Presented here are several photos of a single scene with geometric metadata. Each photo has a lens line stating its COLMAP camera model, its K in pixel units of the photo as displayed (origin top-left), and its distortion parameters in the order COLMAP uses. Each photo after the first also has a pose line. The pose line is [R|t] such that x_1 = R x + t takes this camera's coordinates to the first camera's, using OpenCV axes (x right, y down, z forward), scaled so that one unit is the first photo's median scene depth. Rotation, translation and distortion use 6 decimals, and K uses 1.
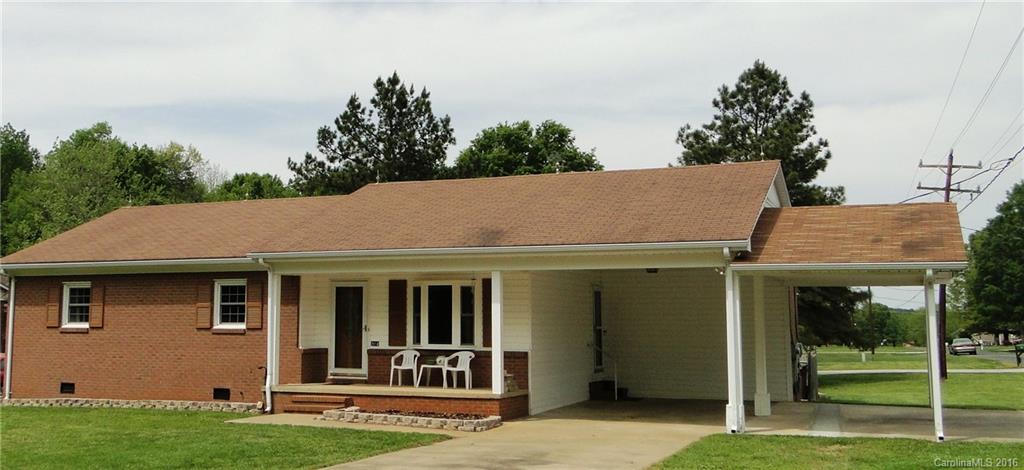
lens RADIAL K [[805.9, 0, 512.0], [0, 805.9, 235.0], [0, 0, 1]] dist [-0.041952, -0.004172]
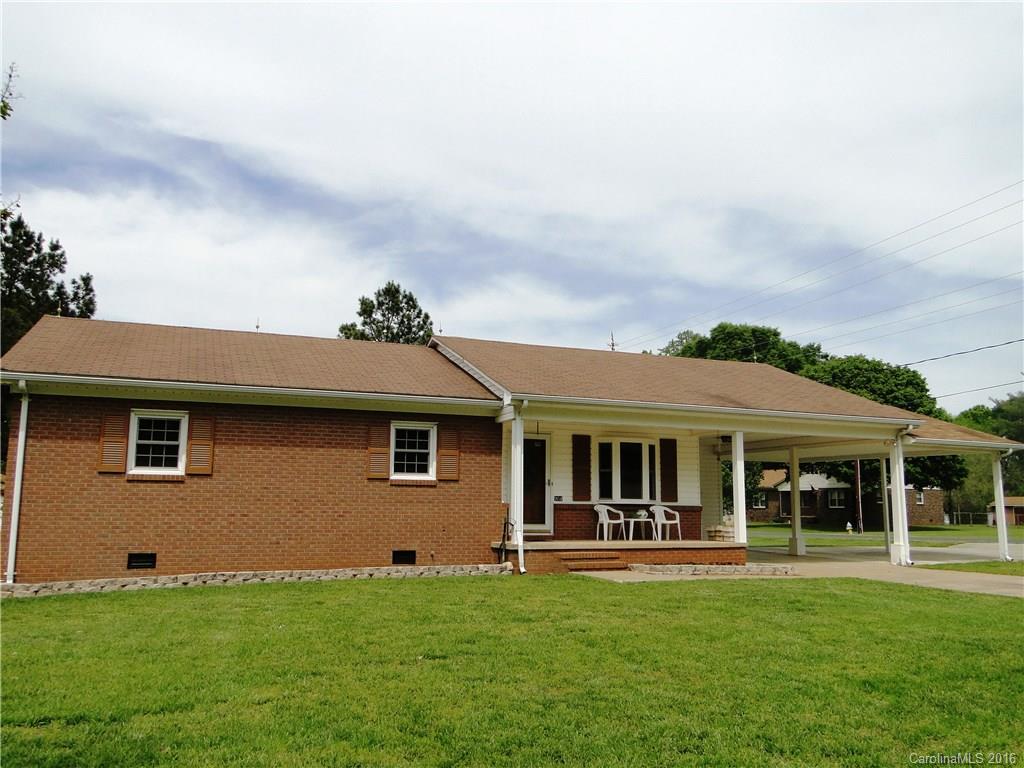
lens RADIAL K [[839.1, 0, 512.0], [0, 839.1, 384.0], [0, 0, 1]] dist [-0.010475, -0.004078]
pose [[0.757027, 0.091772, 0.646906, -0.877441], [-0.095573, 0.994991, -0.029310, 0.031537], [-0.646355, -0.039638, 0.762006, 0.258670]]
